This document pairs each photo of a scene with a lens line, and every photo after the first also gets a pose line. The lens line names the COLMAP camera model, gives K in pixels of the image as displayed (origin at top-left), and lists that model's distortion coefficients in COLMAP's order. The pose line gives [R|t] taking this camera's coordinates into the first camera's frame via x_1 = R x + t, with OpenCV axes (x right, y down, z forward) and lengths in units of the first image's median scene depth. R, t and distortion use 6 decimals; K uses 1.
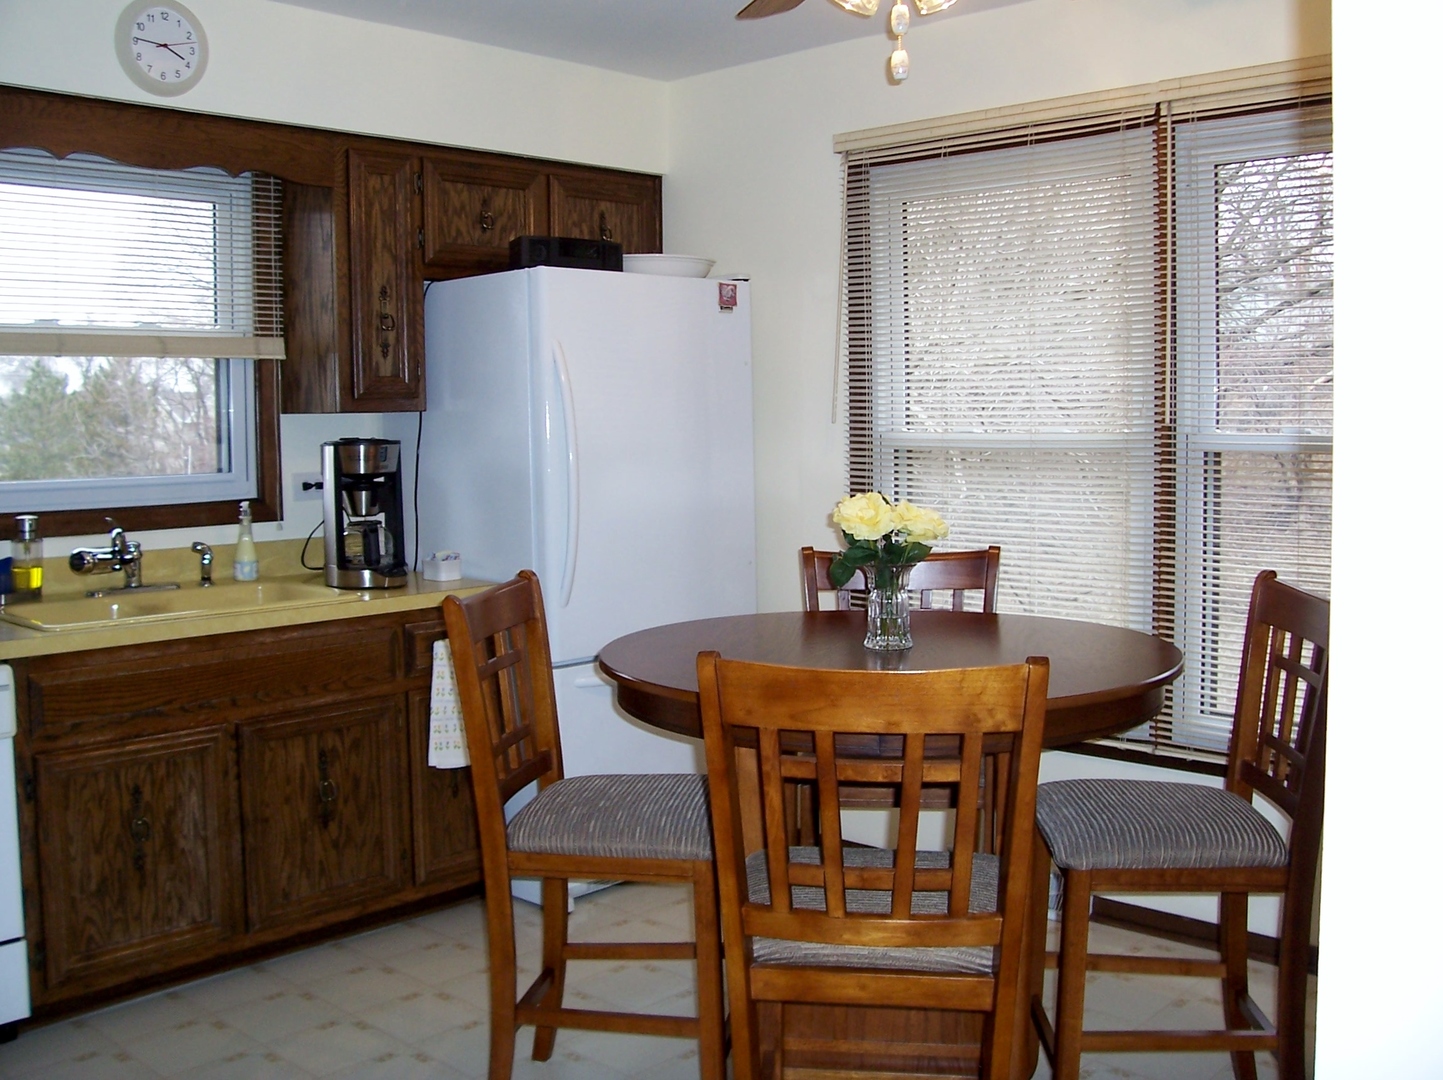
lens RADIAL K [[1415.7, 0, 721.4], [0, 1415.7, 532.3], [0, 0, 1]] dist [-0.104236, 0.000000]
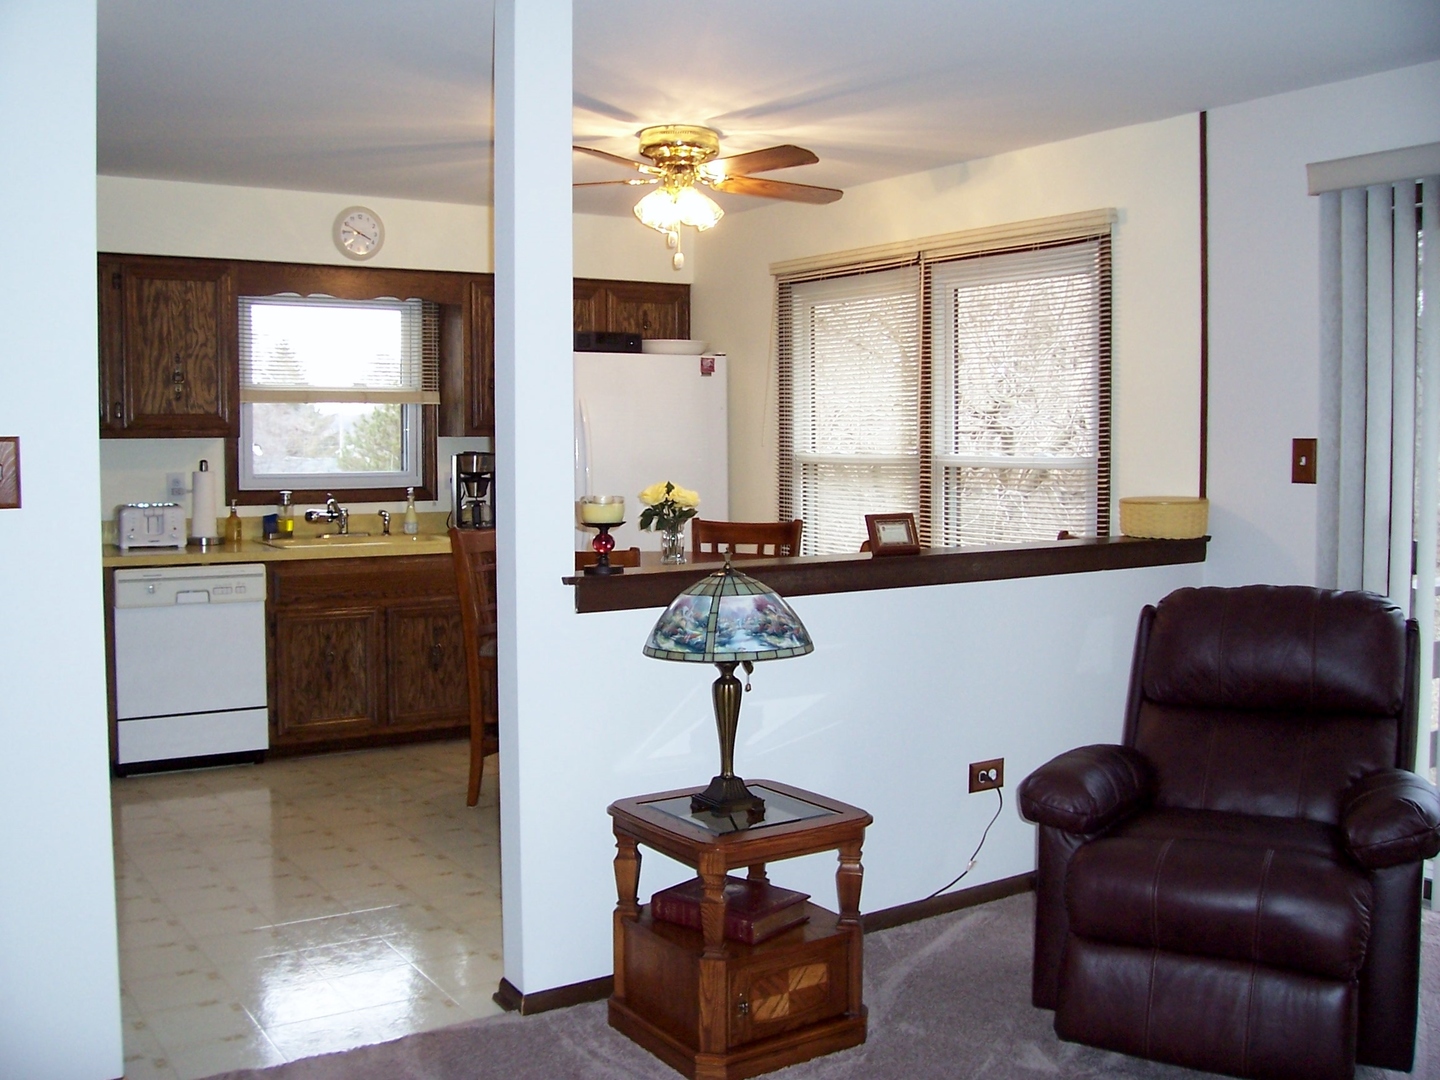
lens RADIAL K [[1412.7, 0, 713.8], [0, 1412.7, 549.4], [0, 0, 1]] dist [-0.104236, 0.000000]
pose [[0.970907, 0.029437, -0.237639, 0.468073], [-0.030296, 0.999541, 0.000038, 0.045709], [0.237531, 0.007163, 0.971353, -0.634716]]
